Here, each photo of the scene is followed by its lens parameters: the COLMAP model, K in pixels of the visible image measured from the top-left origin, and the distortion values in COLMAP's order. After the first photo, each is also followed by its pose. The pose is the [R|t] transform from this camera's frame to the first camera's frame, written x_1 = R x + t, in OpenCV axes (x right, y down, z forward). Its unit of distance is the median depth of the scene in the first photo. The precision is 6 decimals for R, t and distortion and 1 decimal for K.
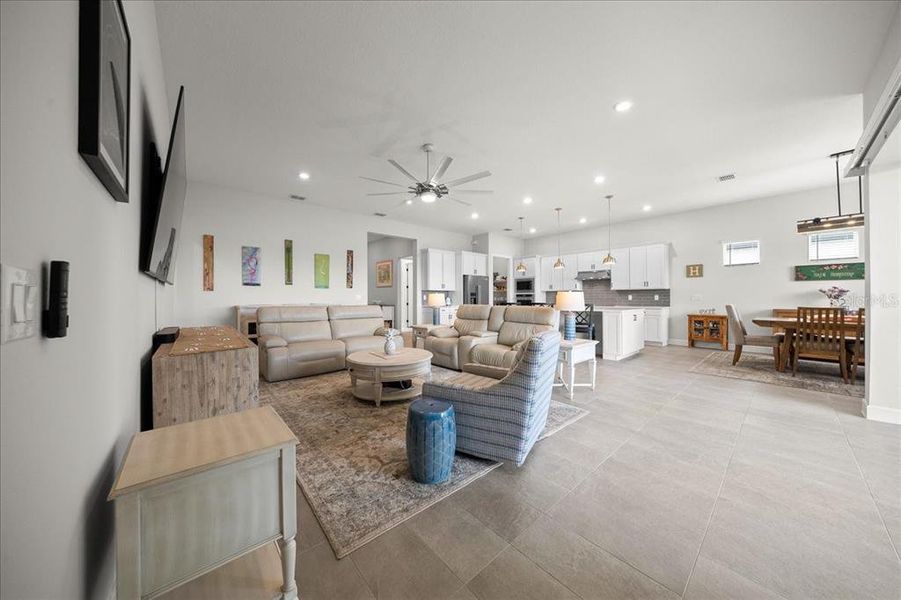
lens RADIAL K [[297.6, 0, 452.0], [0, 297.6, 296.9], [0, 0, 1]] dist [-0.001353, -0.000139]
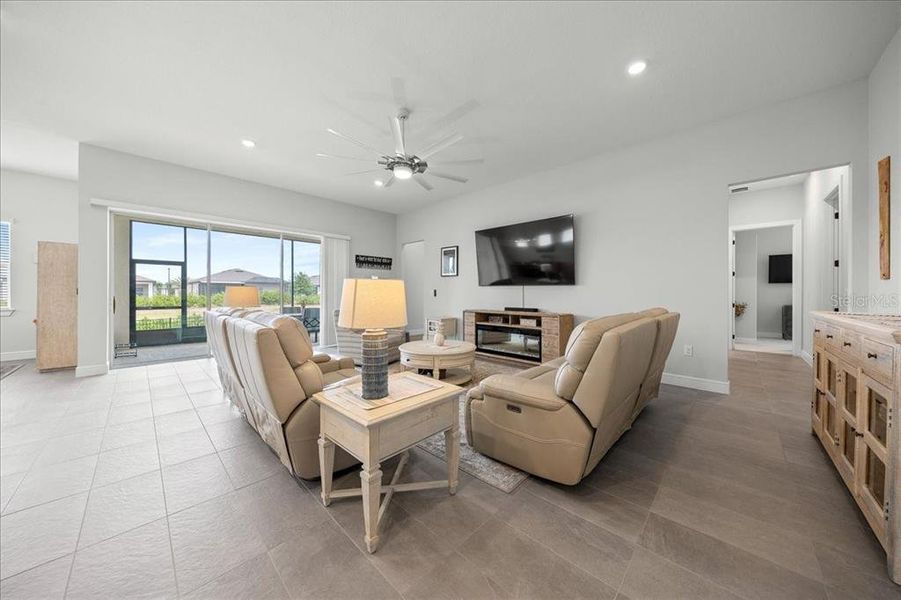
lens RADIAL K [[301.6, 0, 452.9], [0, 301.6, 294.8], [0, 0, 1]] dist [-0.003841, -0.000289]
pose [[-0.997036, -0.000886, -0.076926, -0.086038], [-0.001077, 0.999996, 0.002436, 0.002289], [0.076924, 0.002512, -0.997034, 1.070678]]
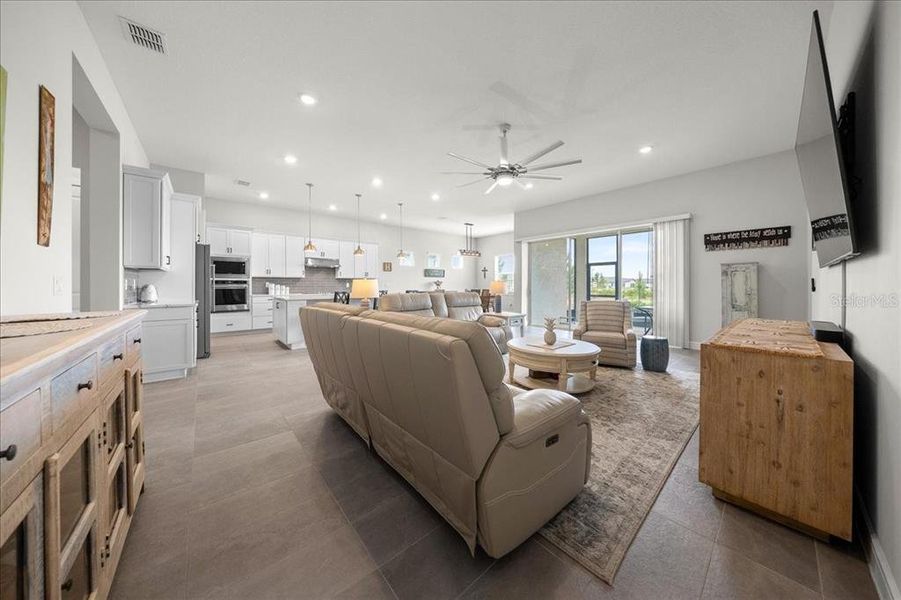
lens RADIAL K [[291.2, 0, 451.3], [0, 291.2, 285.4], [0, 0, 1]] dist [-0.000483, -0.000040]
pose [[0.020508, 0.000913, 0.999789, -0.587726], [-0.003356, 0.999994, -0.000844, 0.002719], [-0.999784, -0.003338, 0.020511, 0.663521]]
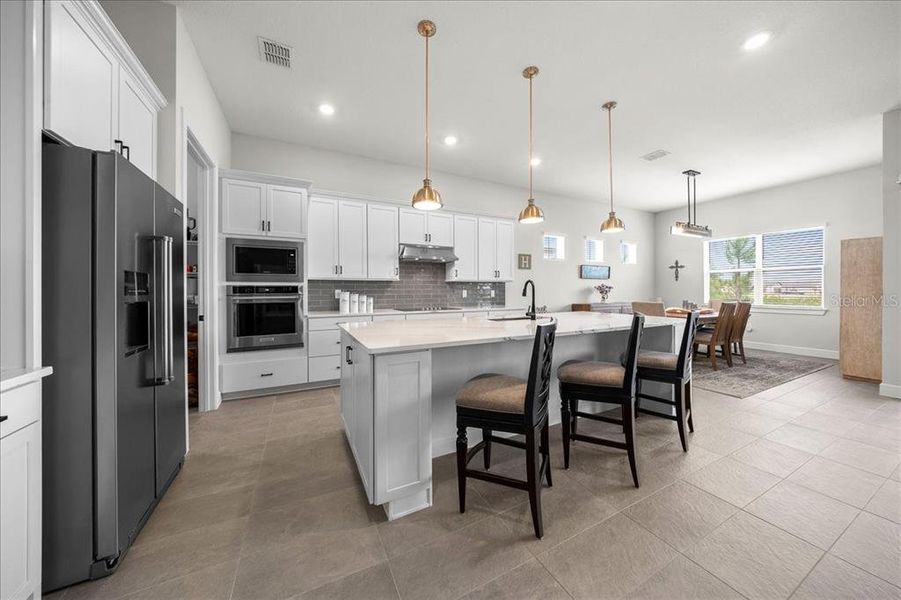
lens RADIAL K [[301.1, 0, 451.9], [0, 301.1, 292.0], [0, 0, 1]] dist [-0.003306, -0.000160]
pose [[0.257674, -0.002969, 0.966227, -0.053216], [-0.000795, 0.999994, 0.003285, -0.004385], [-0.966232, -0.001615, 0.257670, 0.984639]]
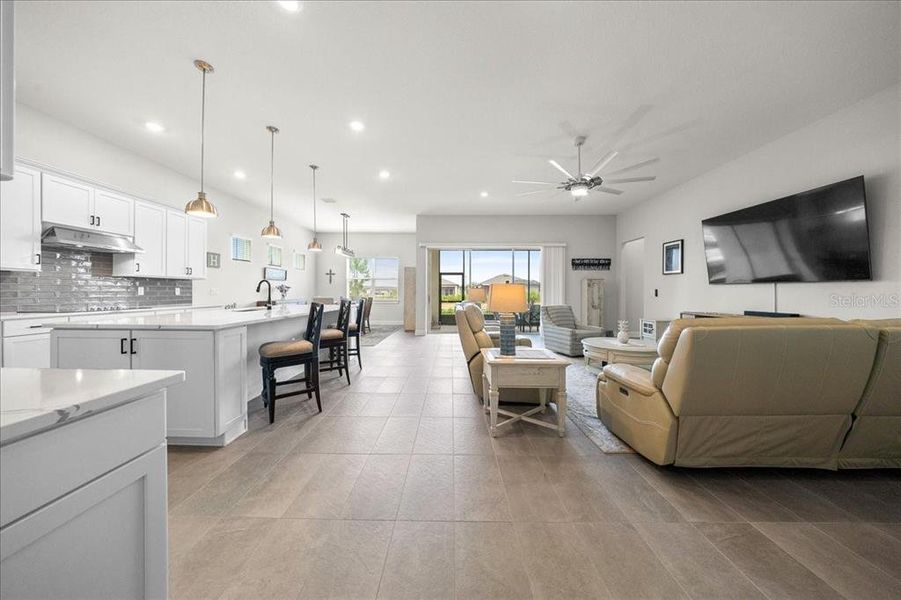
lens RADIAL K [[288.8, 0, 447.4], [0, 288.8, 291.4], [0, 0, 1]] dist [-0.001698, -0.000133]
pose [[-0.733640, -0.000047, 0.679538, -0.233934], [-0.005117, 0.999972, -0.005455, 0.003039], [-0.679519, -0.007479, -0.733620, 1.155050]]
